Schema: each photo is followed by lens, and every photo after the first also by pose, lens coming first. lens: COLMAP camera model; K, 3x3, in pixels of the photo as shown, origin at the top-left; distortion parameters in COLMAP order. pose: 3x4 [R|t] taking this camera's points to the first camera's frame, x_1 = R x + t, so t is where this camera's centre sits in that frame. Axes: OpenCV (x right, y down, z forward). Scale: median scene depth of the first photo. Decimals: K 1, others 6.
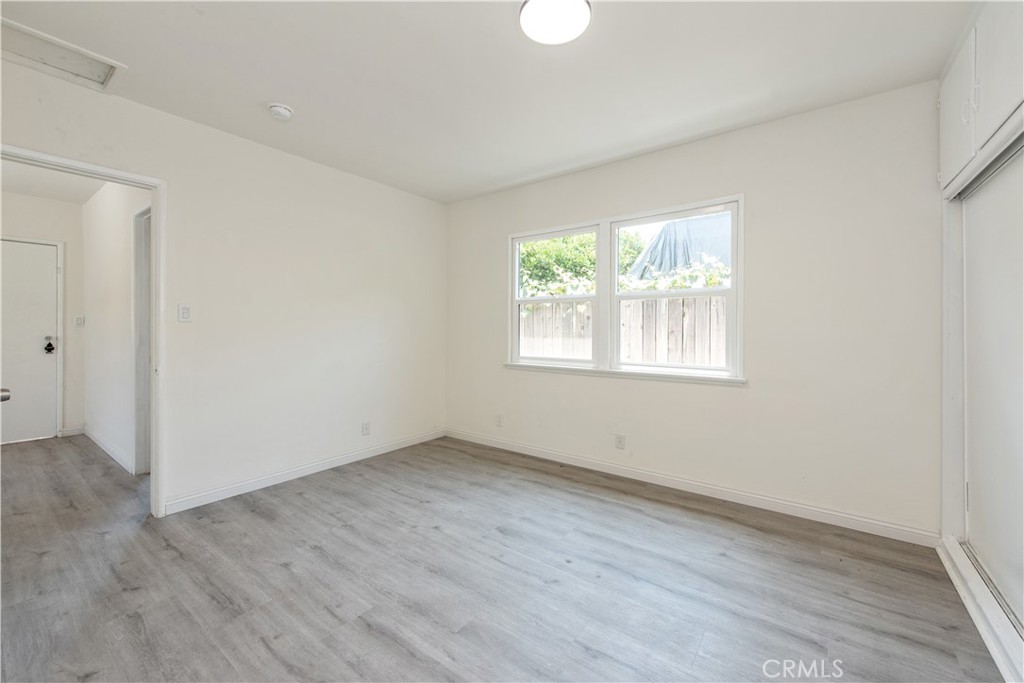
lens RADIAL K [[415.1, 0, 536.3], [0, 415.1, 327.1], [0, 0, 1]] dist [-0.000547, -0.000363]
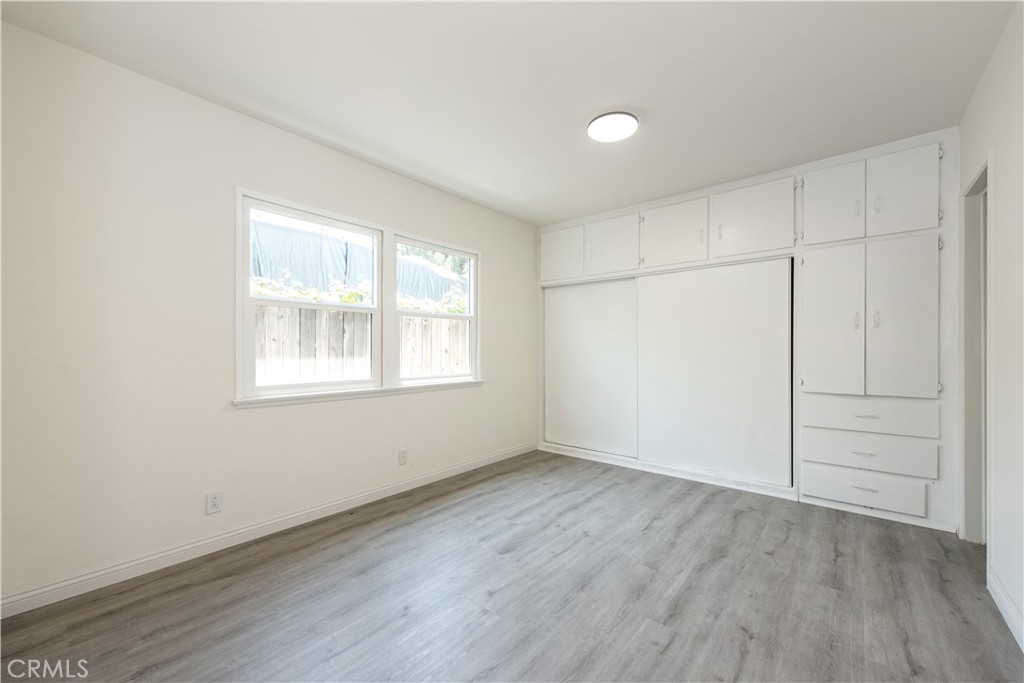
lens RADIAL K [[409.4, 0, 499.7], [0, 409.4, 346.3], [0, 0, 1]] dist [0.020150, -0.014803]
pose [[0.079407, 0.003830, 0.996835, -0.866488], [-0.002787, 0.999990, -0.003620, 0.012843], [-0.996838, -0.002491, 0.079417, 0.781352]]
